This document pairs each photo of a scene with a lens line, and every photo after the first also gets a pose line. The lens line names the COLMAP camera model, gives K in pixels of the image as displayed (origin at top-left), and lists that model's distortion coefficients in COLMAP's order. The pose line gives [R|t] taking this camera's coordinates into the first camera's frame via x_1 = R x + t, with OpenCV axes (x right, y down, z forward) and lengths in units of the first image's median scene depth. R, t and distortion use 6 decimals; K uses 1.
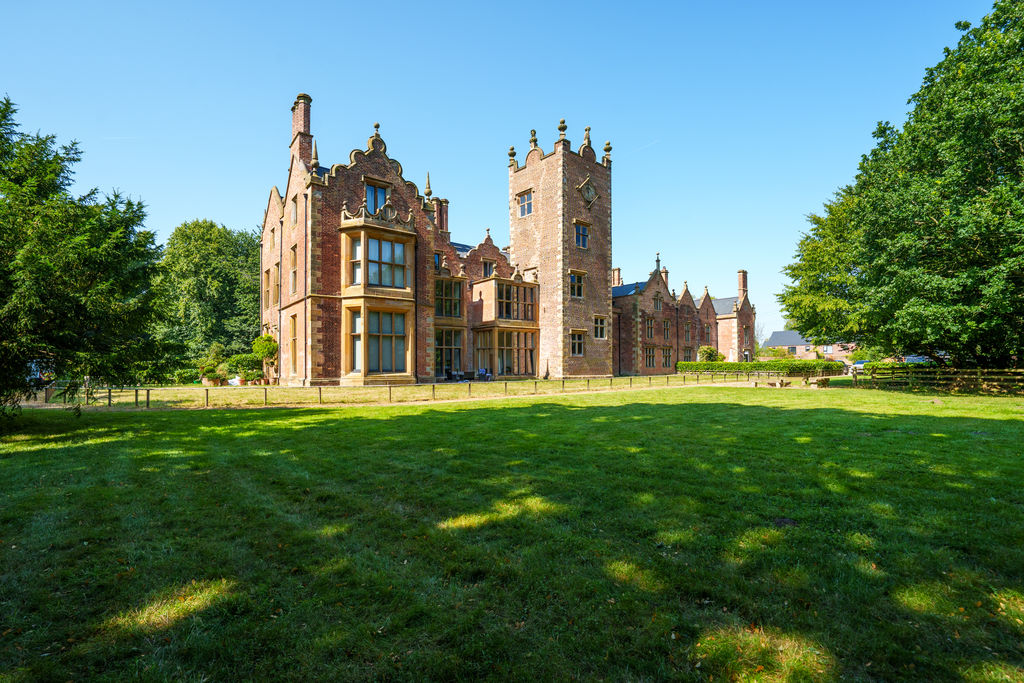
lens RADIAL K [[482.2, 0, 528.9], [0, 482.2, 340.6], [0, 0, 1]] dist [-0.018747, -0.000035]
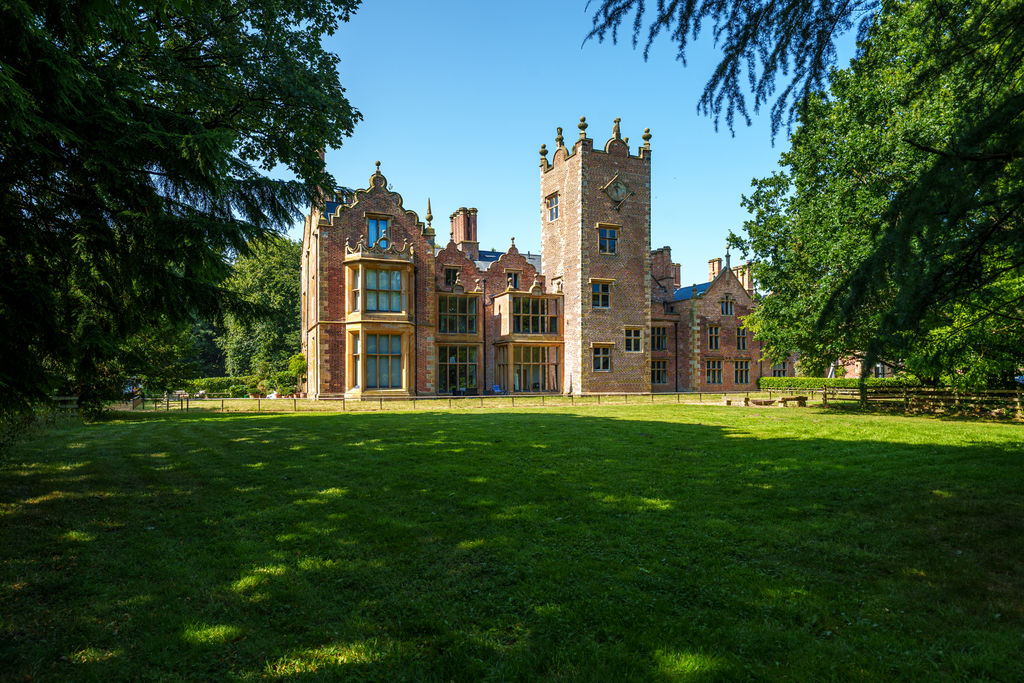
lens RADIAL K [[678.3, 0, 512.0], [0, 678.3, 341.5], [0, 0, 1]] dist [0.001186, 0.000274]
pose [[0.956642, -0.015169, -0.290871, 0.319640], [0.014166, 0.999884, -0.005553, -0.021114], [0.290922, 0.001192, 0.956746, -0.299779]]
